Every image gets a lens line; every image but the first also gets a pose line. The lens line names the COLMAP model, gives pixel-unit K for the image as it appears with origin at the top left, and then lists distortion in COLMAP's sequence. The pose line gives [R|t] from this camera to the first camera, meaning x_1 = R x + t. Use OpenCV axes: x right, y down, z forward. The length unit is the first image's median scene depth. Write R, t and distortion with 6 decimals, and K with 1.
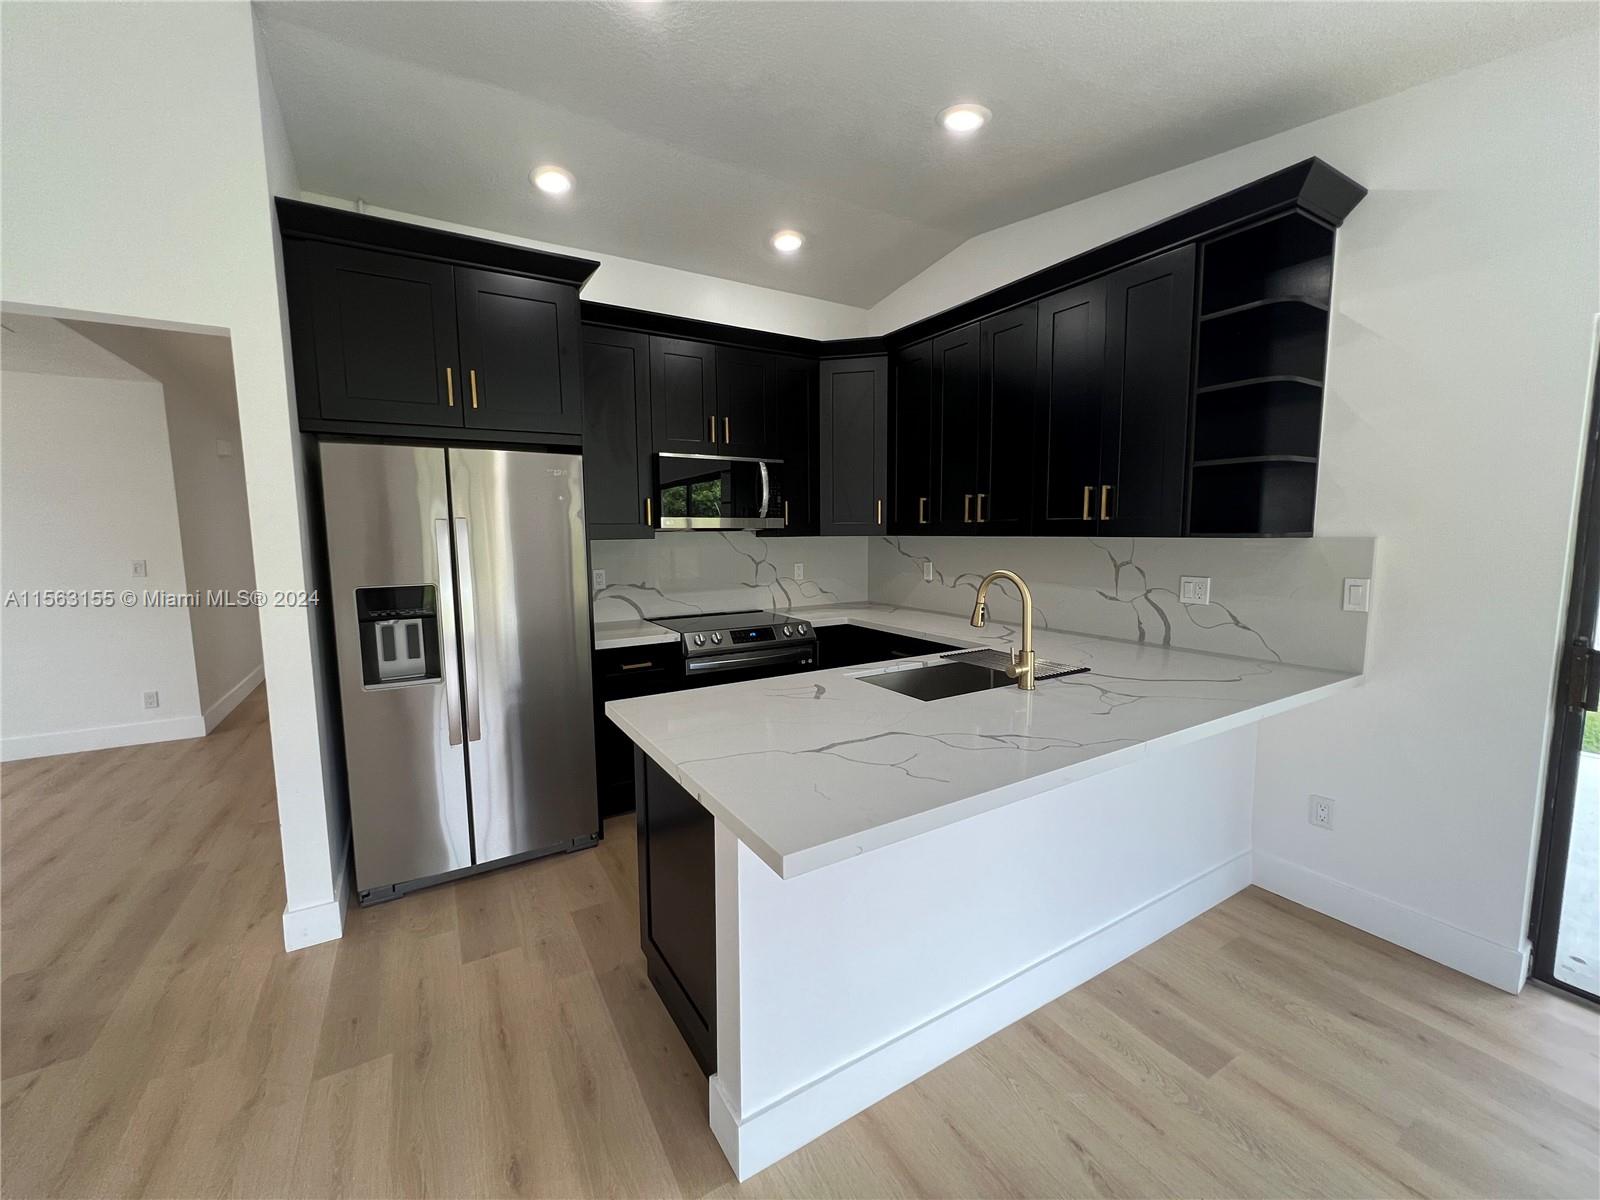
lens RADIAL K [[641.2, 0, 797.9], [0, 641.2, 597.6], [0, 0, 1]] dist [-0.001596, 0.000517]
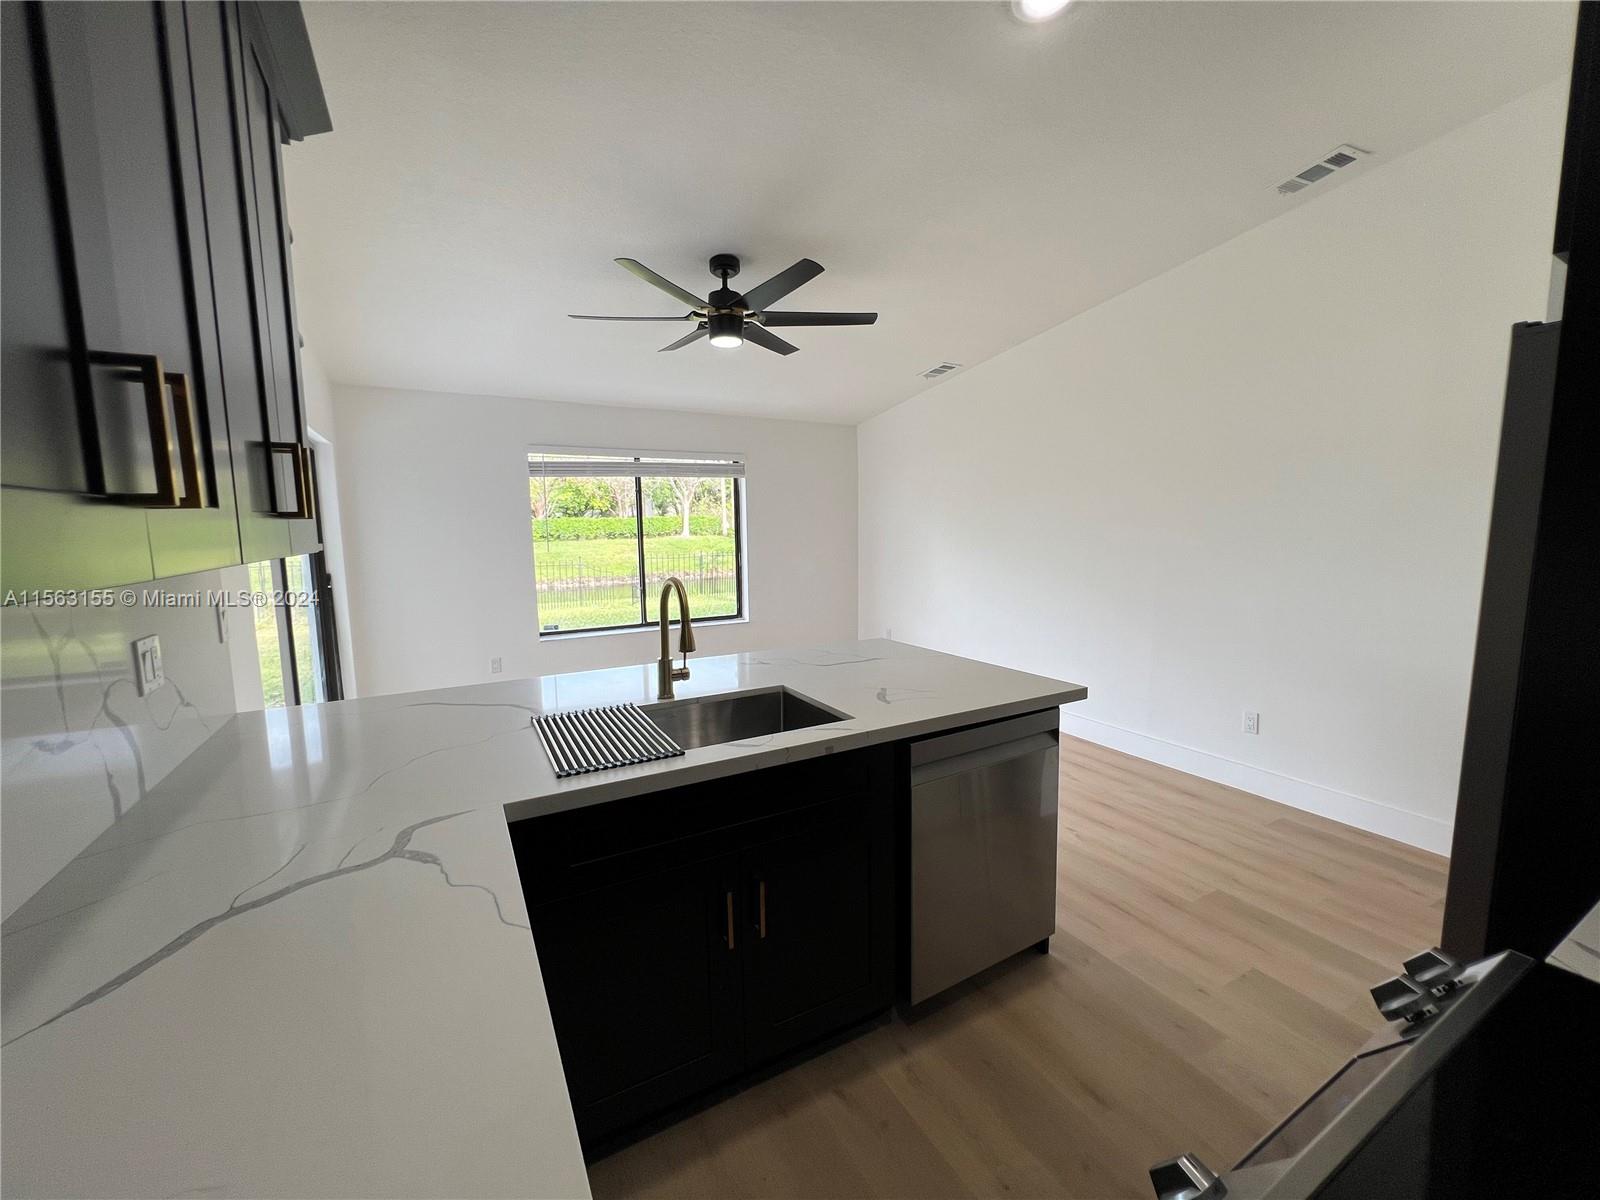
lens RADIAL K [[641.6, 0, 802.1], [0, 641.6, 600.9], [0, 0, 1]] dist [-0.002555, 0.000117]
pose [[-0.999199, 0.018618, 0.035421, 0.094515], [0.025933, 0.975410, 0.218865, -0.164174], [-0.030475, 0.219608, -0.975112, 1.534662]]
